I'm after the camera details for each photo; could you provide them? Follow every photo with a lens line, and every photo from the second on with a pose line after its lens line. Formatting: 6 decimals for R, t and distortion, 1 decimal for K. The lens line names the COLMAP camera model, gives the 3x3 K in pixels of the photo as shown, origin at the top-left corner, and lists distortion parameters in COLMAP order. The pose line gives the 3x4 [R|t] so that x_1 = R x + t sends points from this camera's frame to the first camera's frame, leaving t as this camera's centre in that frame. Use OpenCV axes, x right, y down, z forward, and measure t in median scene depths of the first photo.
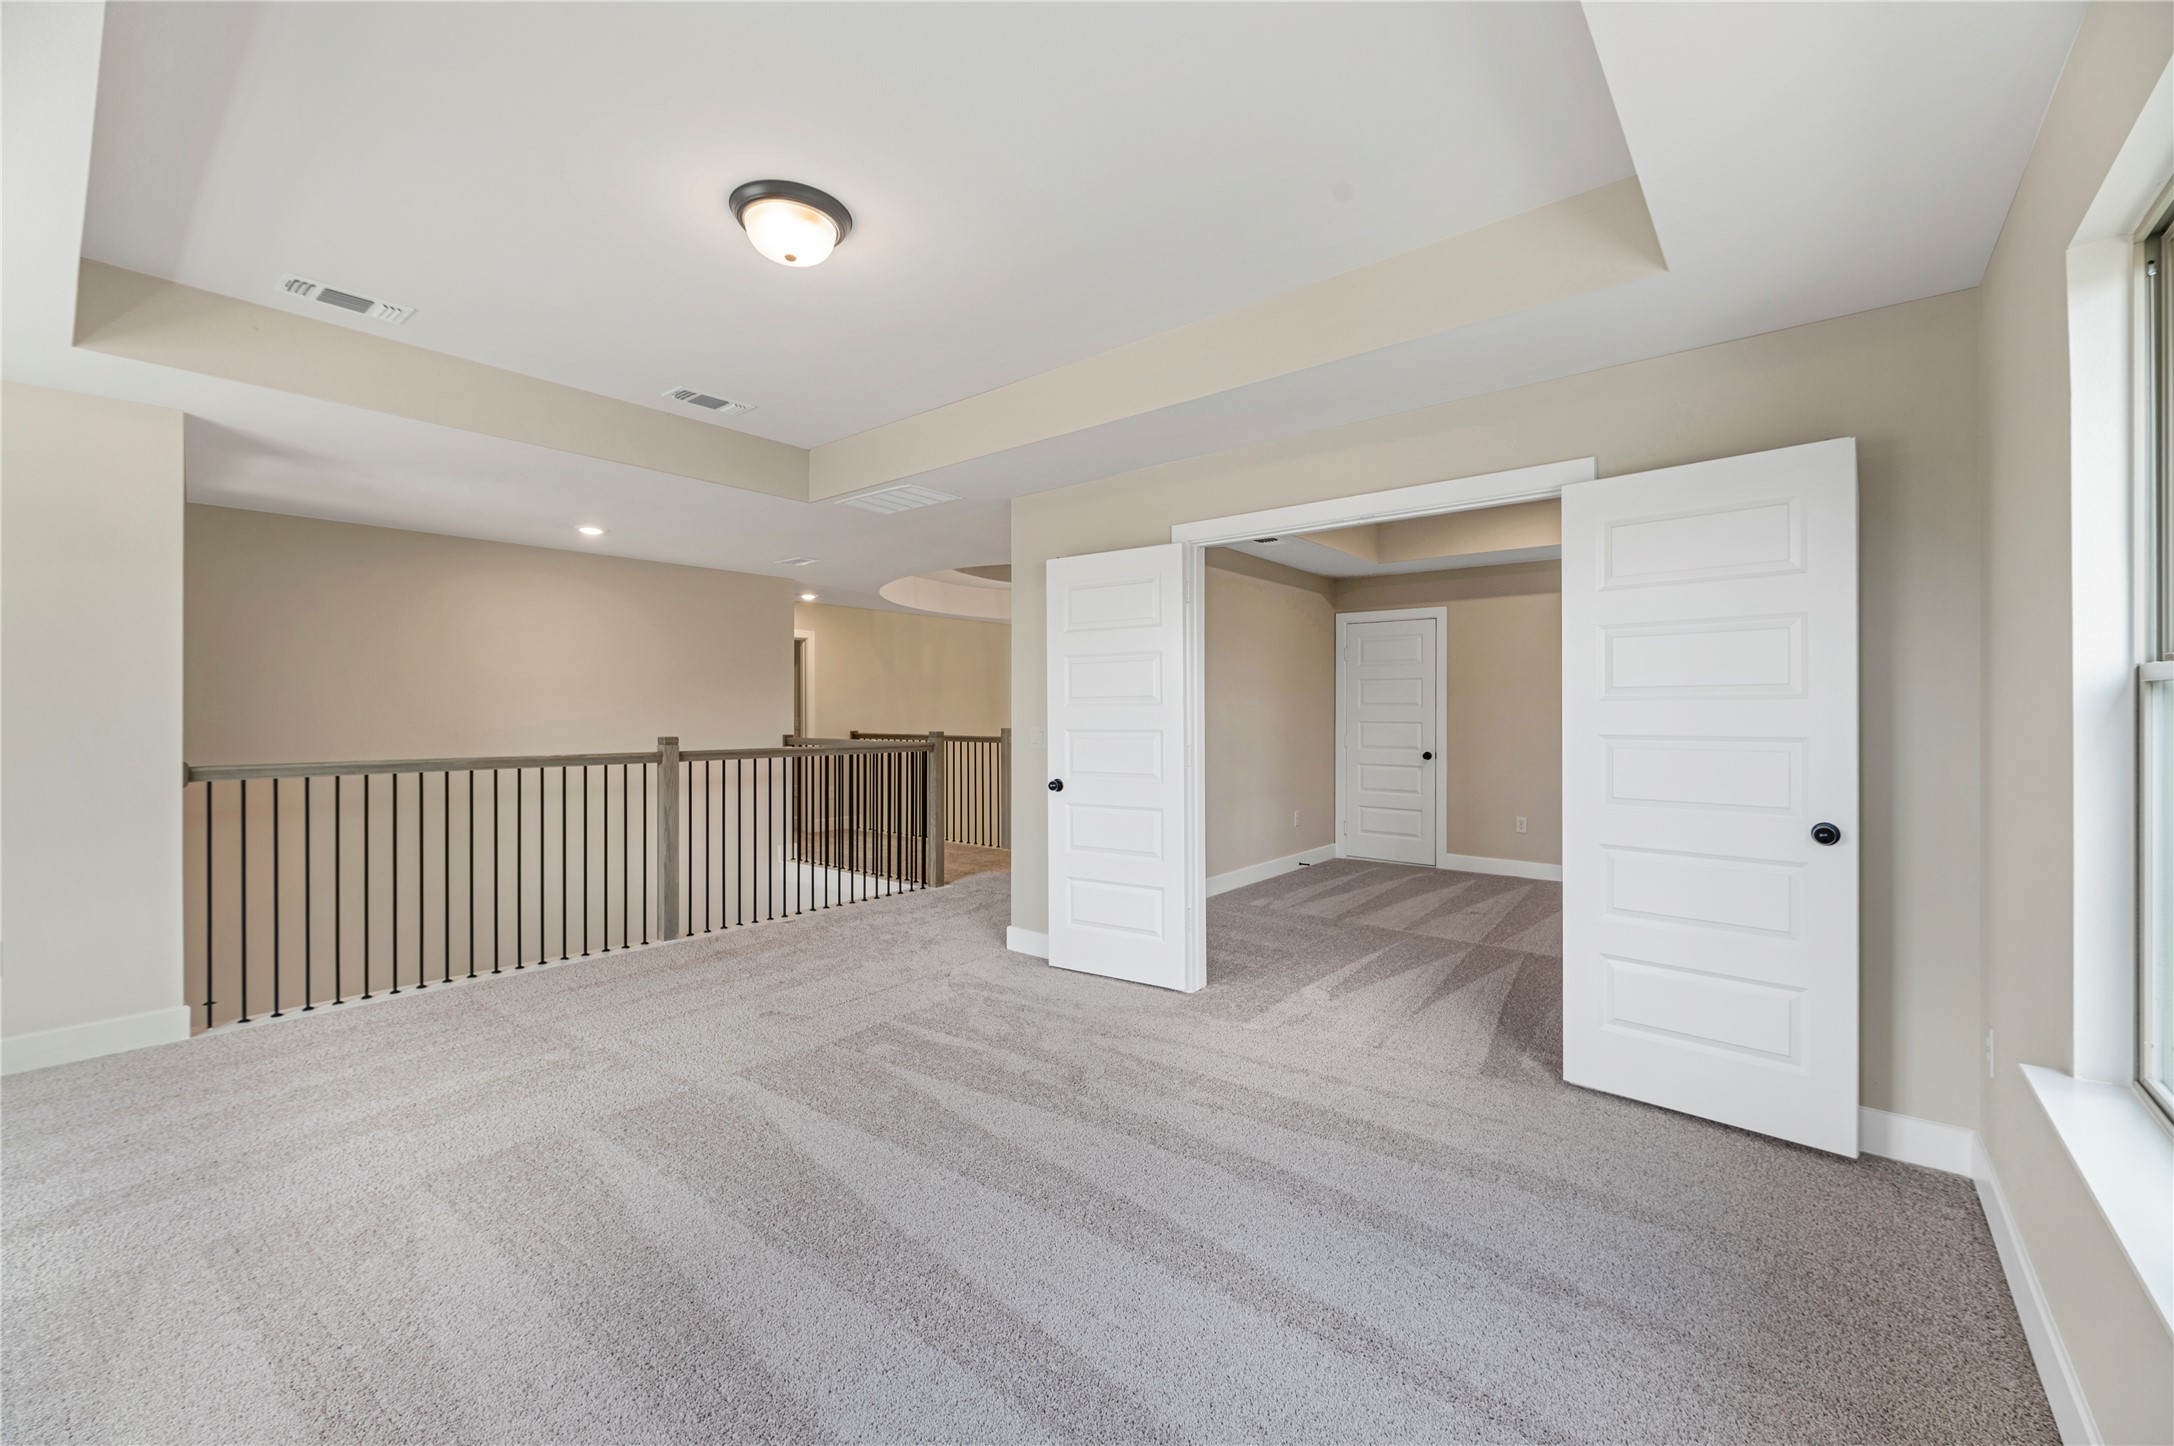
lens RADIAL K [[895.9, 0, 1093.1], [0, 895.9, 711.6], [0, 0, 1]] dist [-0.001216, -0.000645]
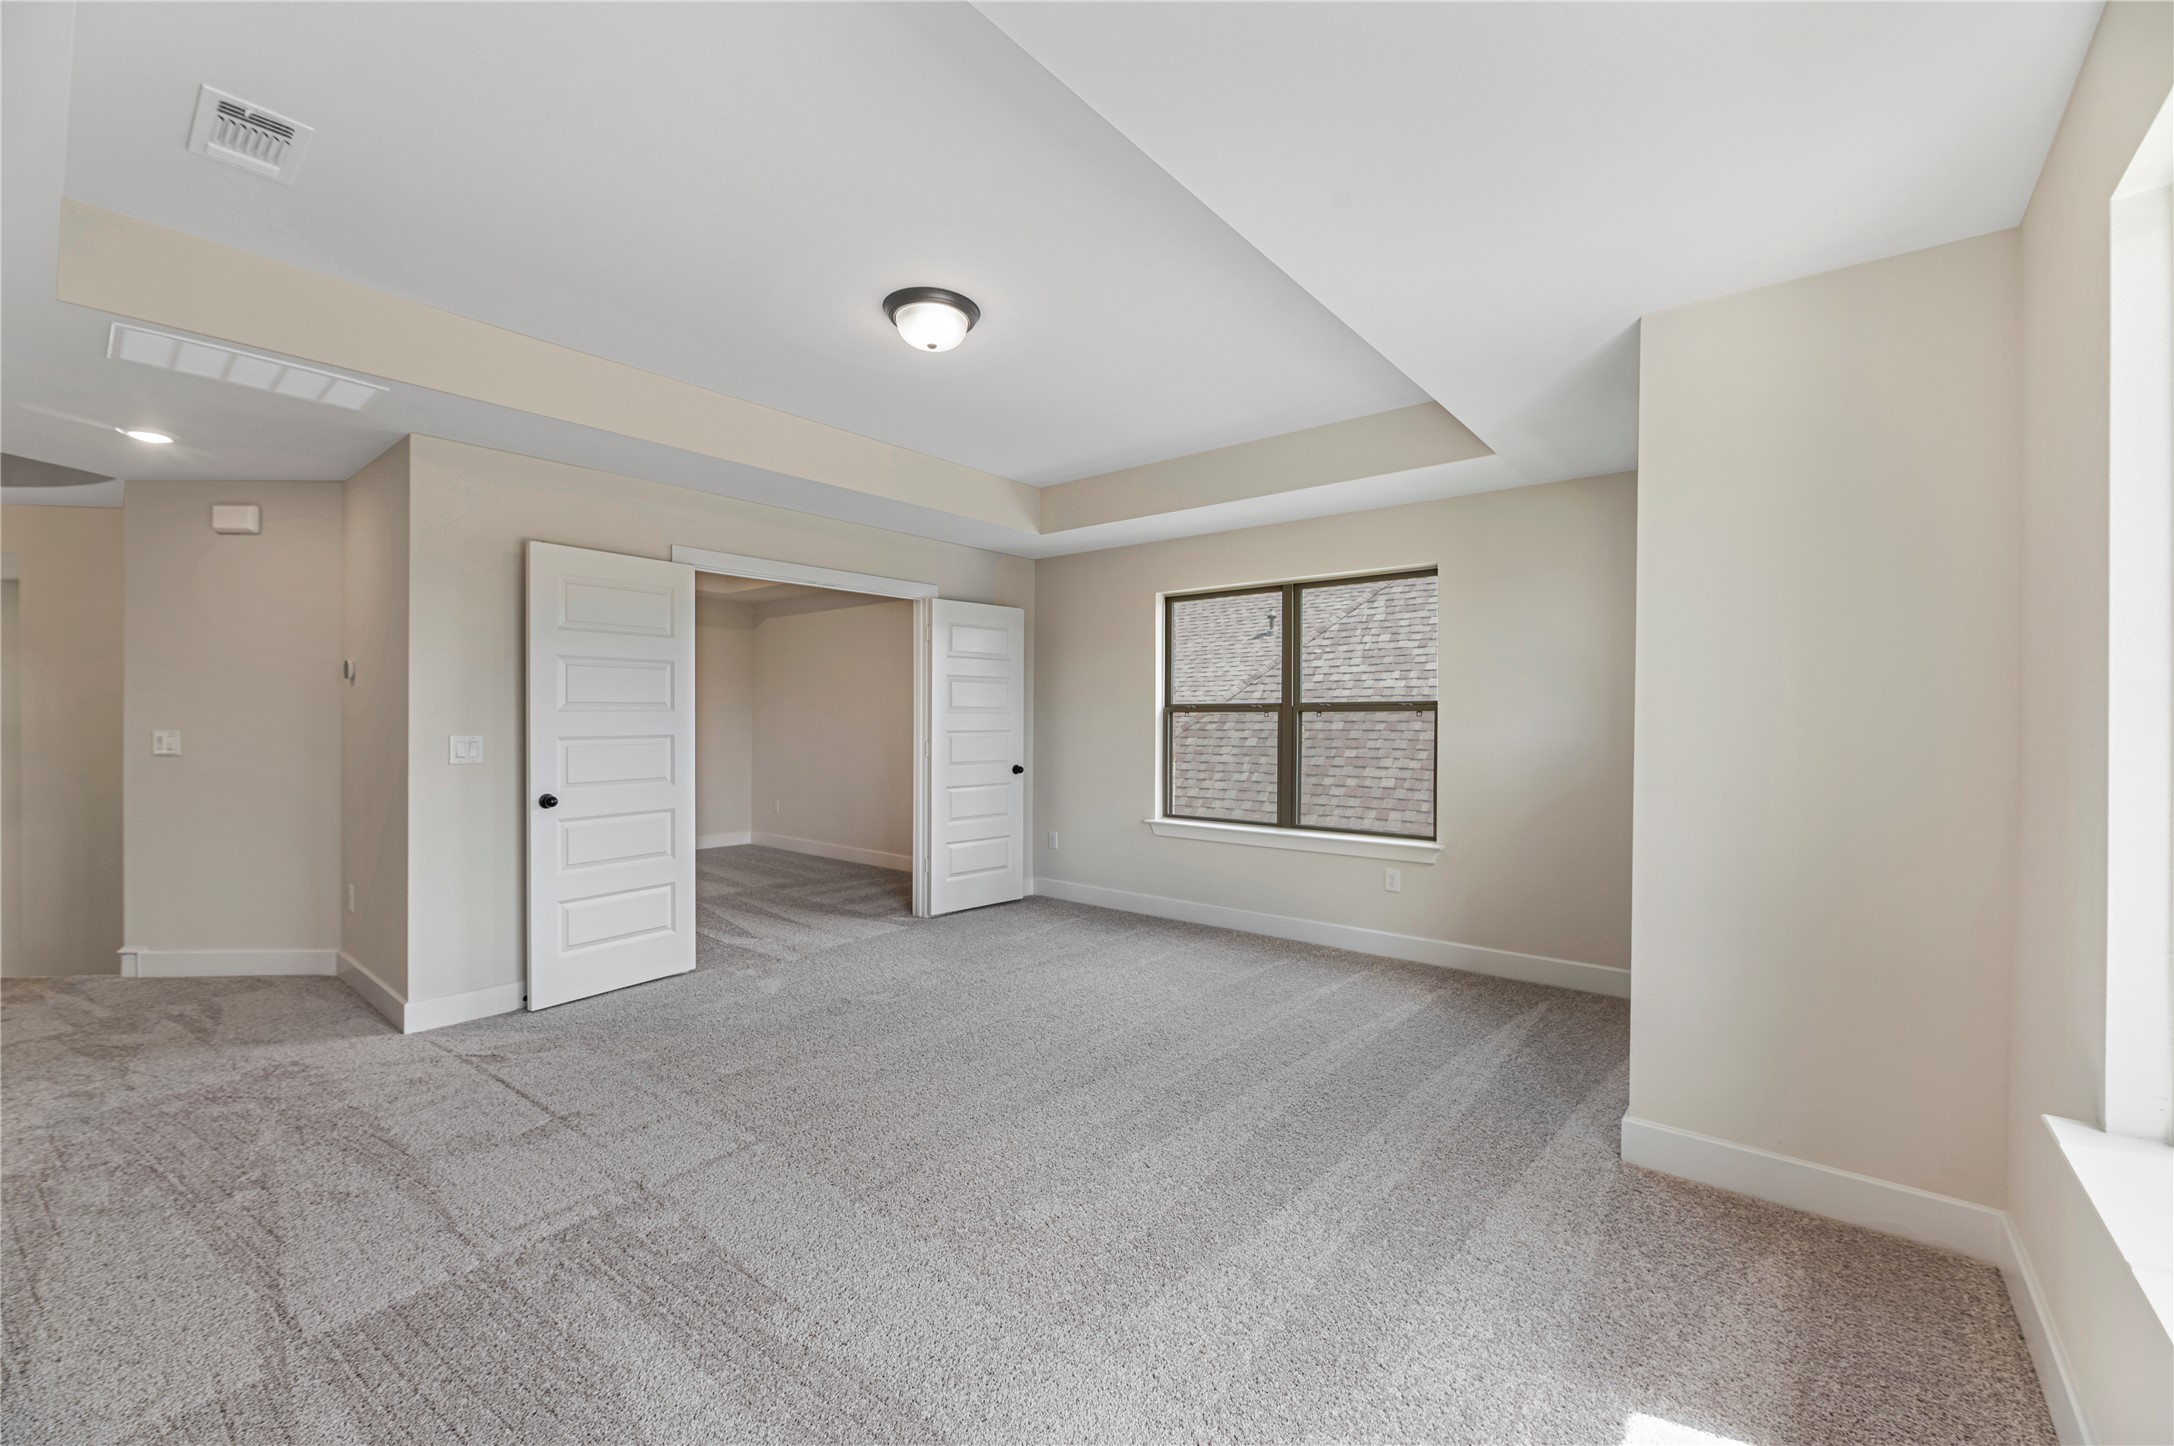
lens RADIAL K [[895.9, 0, 1093.1], [0, 895.9, 711.6], [0, 0, 1]] dist [-0.001216, -0.000645]
pose [[-0.013368, 0.007844, 0.999880, -0.996893], [-0.005378, 0.999954, -0.007917, -0.001809], [-0.999896, -0.005483, -0.013325, 0.510802]]
